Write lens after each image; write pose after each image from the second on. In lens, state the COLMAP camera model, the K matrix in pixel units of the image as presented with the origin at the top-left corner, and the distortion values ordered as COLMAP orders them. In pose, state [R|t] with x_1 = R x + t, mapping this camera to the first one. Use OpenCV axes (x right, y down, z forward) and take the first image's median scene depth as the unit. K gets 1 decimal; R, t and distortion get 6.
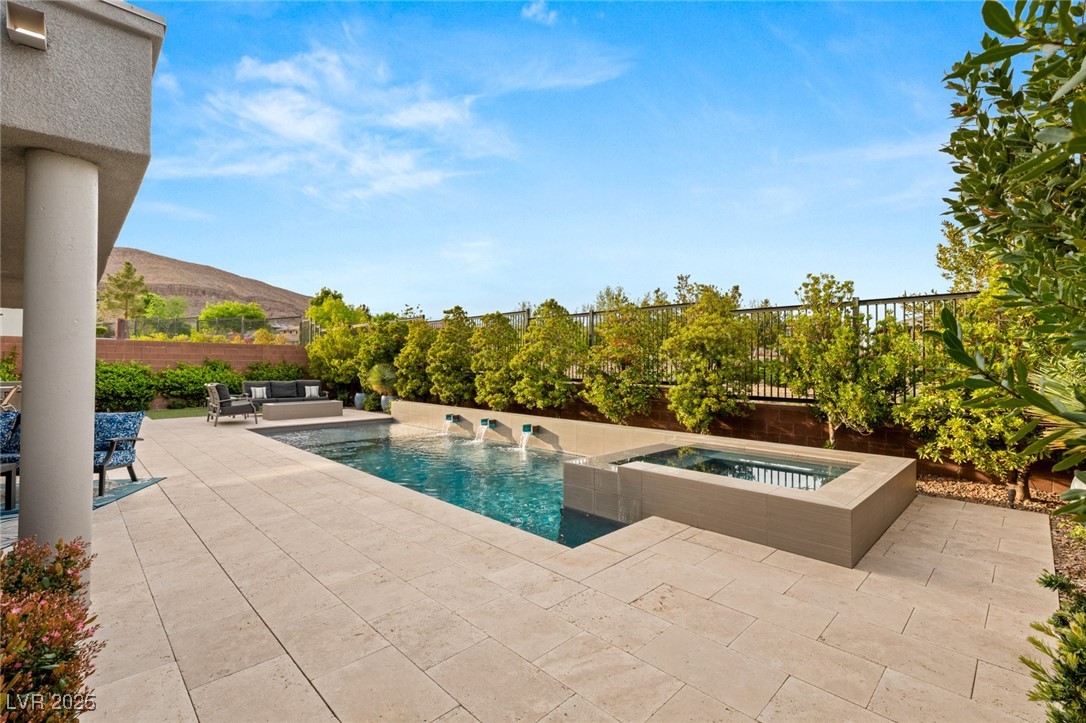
lens RADIAL K [[480.3, 0, 543.8], [0, 480.3, 363.1], [0, 0, 1]] dist [0.003043, 0.000410]
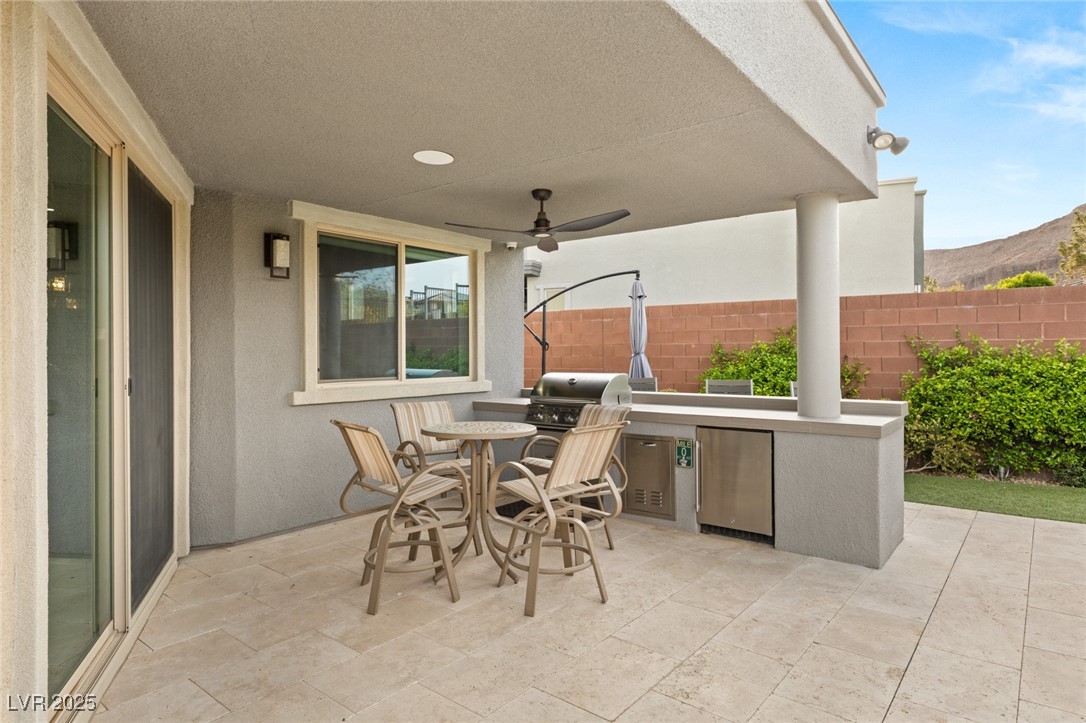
lens RADIAL K [[621.9, 0, 545.4], [0, 621.9, 345.7], [0, 0, 1]] dist [0.006349, 0.000949]
pose [[0.110161, -0.015135, -0.993799, -0.458481], [0.010008, 0.999850, -0.014118, 0.000452], [0.993863, -0.008390, 0.110296, 0.596959]]
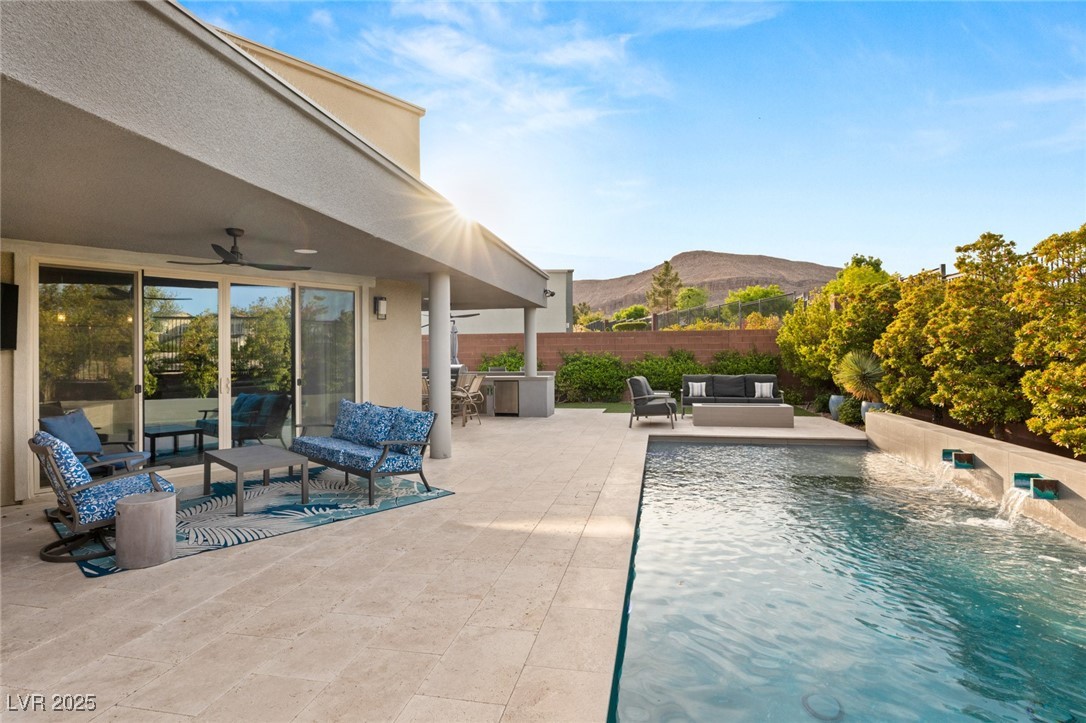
lens RADIAL K [[548.7, 0, 541.8], [0, 548.7, 353.2], [0, 0, 1]] dist [-0.000820, -0.000948]
pose [[0.546816, -0.014113, -0.837134, 0.040017], [0.016228, 0.999849, -0.006257, 0.002604], [0.837095, -0.010163, 0.546963, 0.269362]]
